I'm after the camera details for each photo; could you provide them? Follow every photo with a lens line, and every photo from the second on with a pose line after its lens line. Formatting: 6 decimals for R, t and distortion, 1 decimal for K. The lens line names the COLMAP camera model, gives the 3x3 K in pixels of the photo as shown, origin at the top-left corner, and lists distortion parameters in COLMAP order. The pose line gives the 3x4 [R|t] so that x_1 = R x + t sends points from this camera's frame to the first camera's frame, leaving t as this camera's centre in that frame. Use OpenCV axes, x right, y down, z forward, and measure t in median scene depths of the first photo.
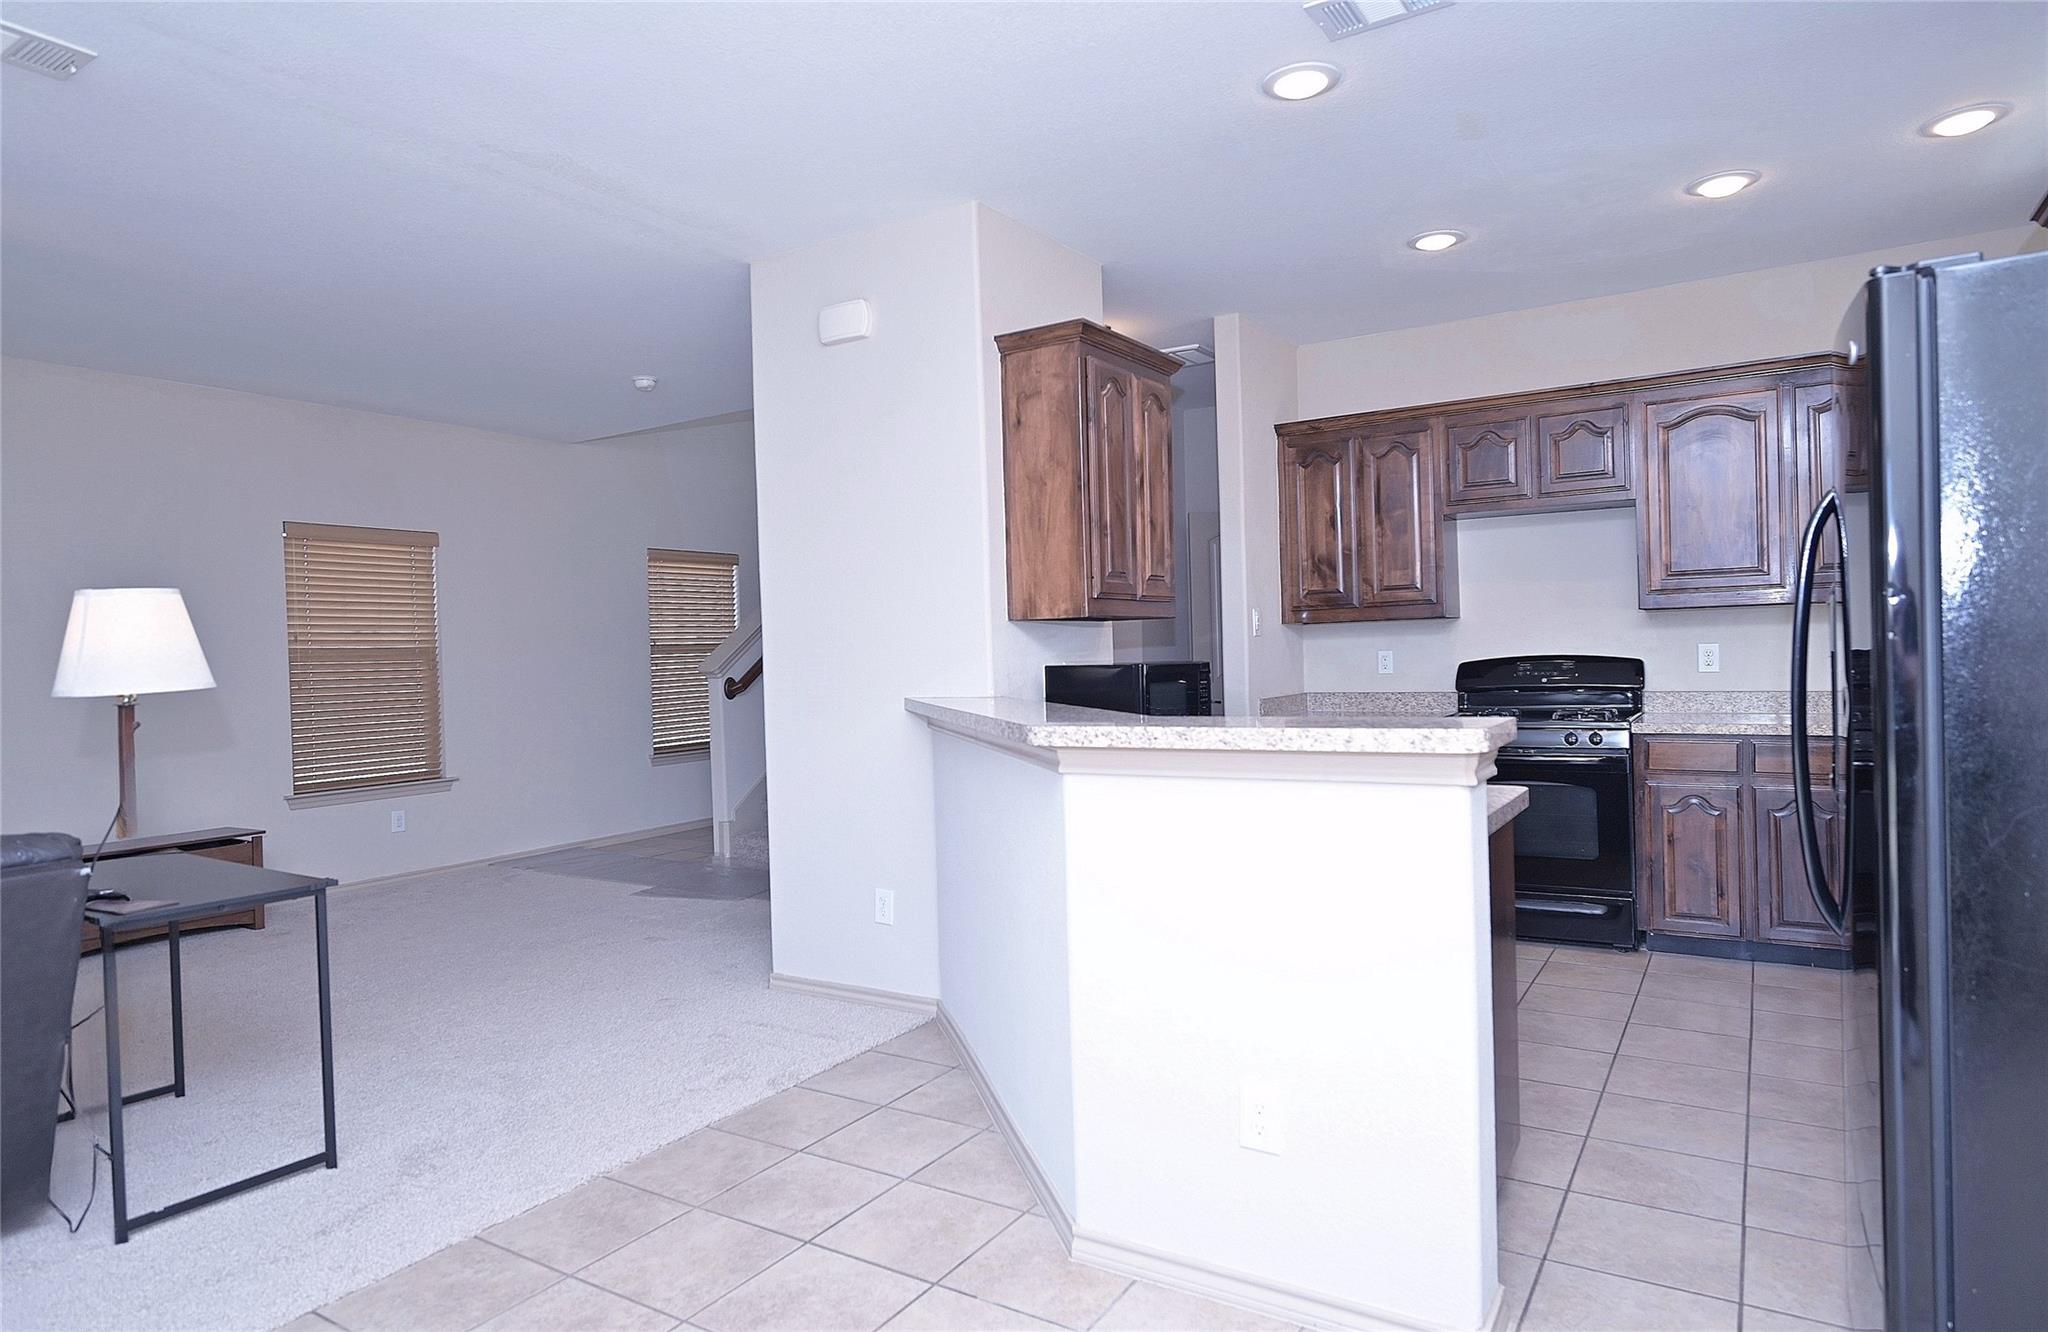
lens RADIAL K [[1184.5, 0, 1019.5], [0, 1184.5, 658.3], [0, 0, 1]] dist [0.004944, -0.000870]
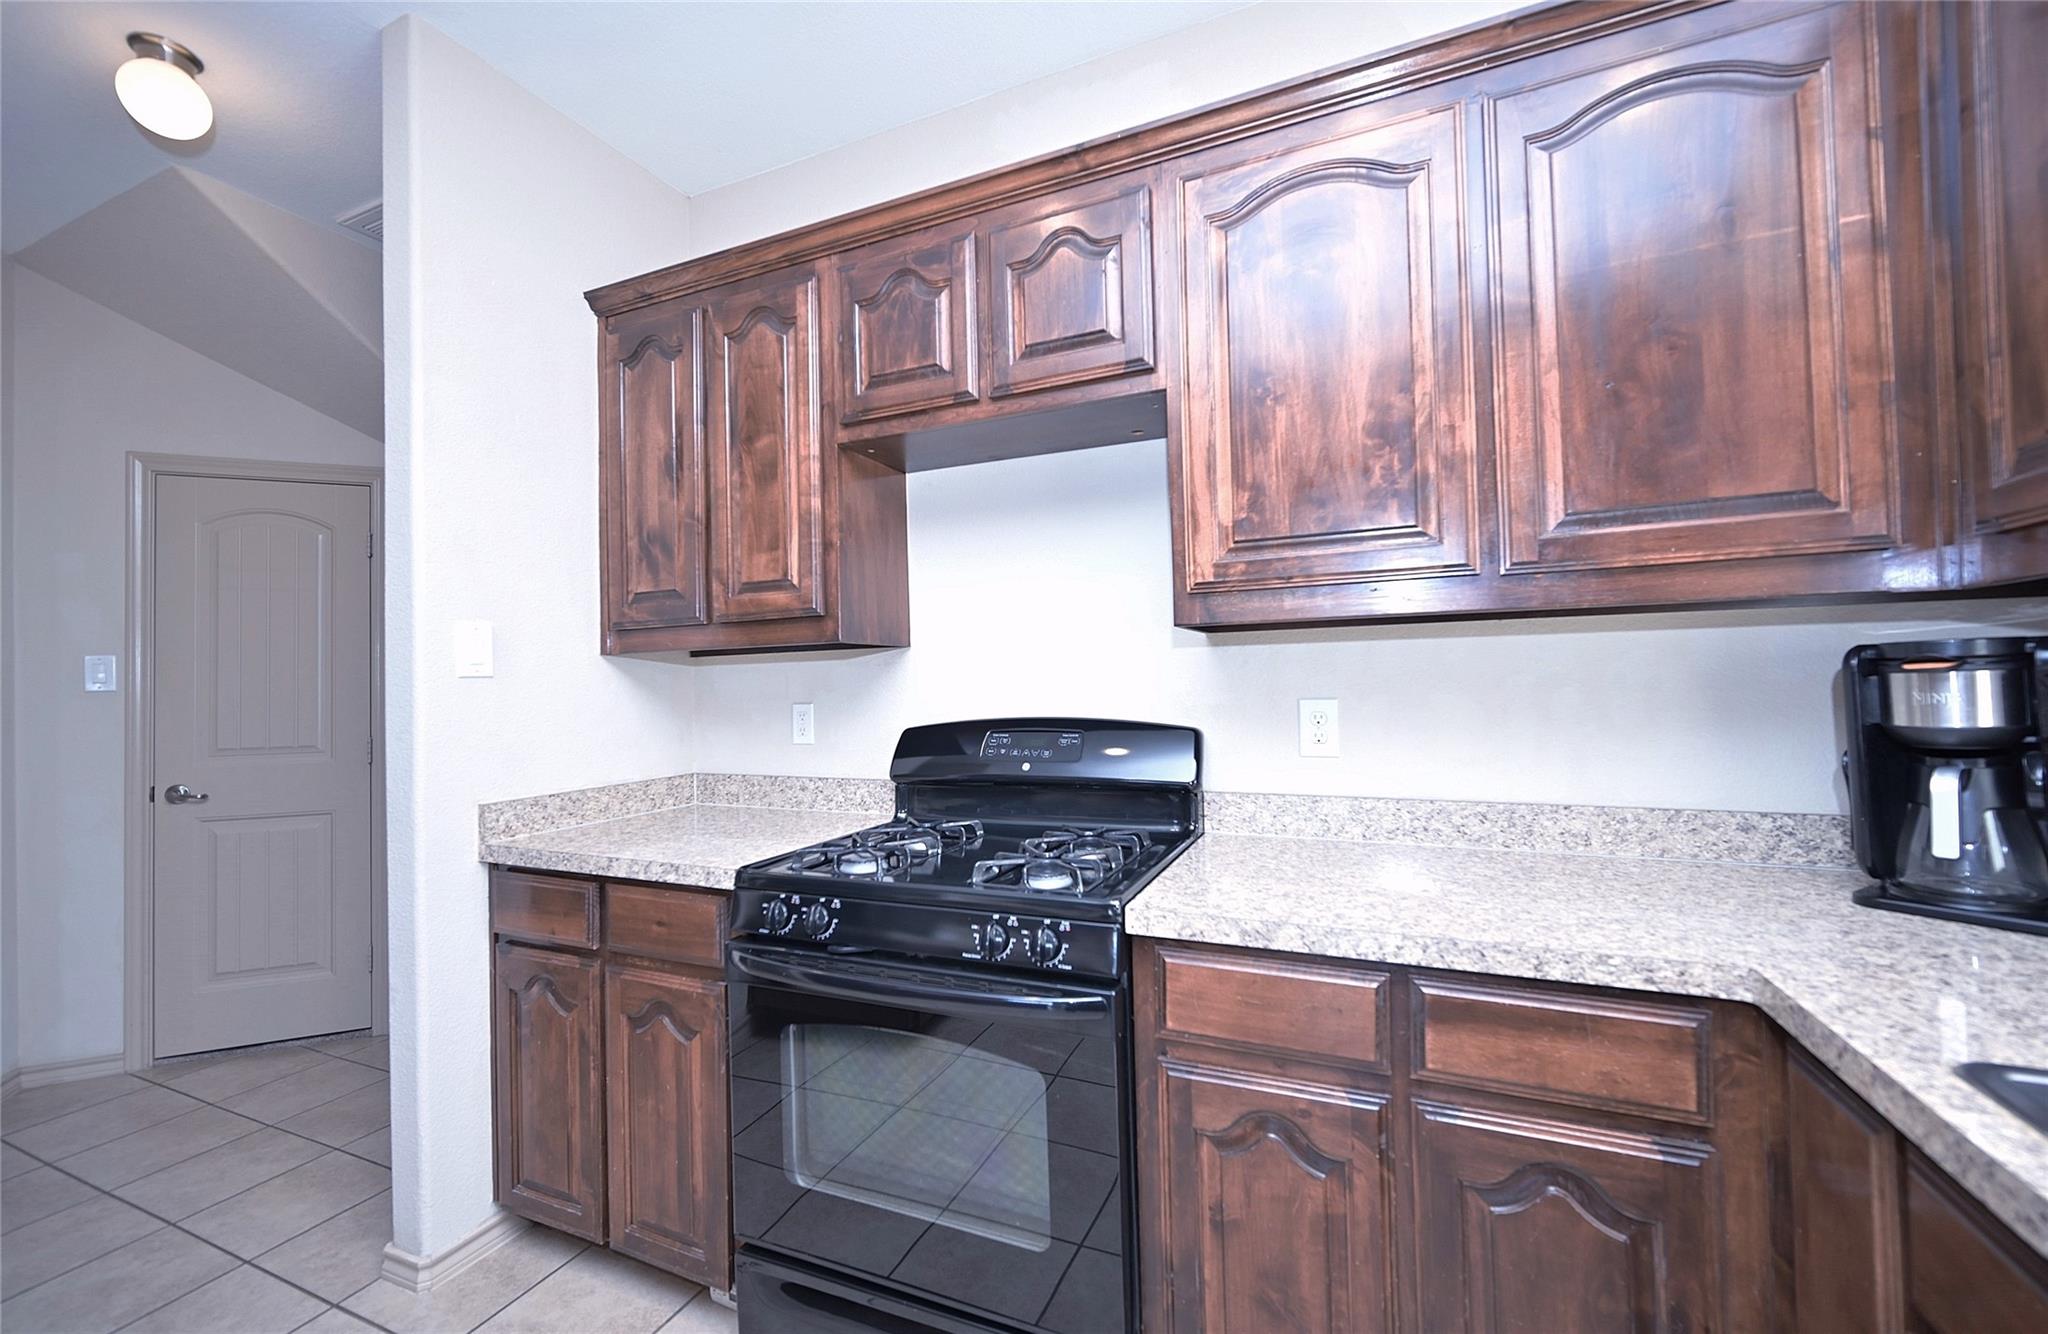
lens RADIAL K [[826.3, 0, 1023.7], [0, 826.3, 658.2], [0, 0, 1]] dist [0.003163, 0.000140]
pose [[0.988575, 0.008096, 0.150511, 0.397556], [-0.003294, 0.999478, -0.032126, -0.017815], [-0.150692, 0.031263, 0.988086, 0.660699]]
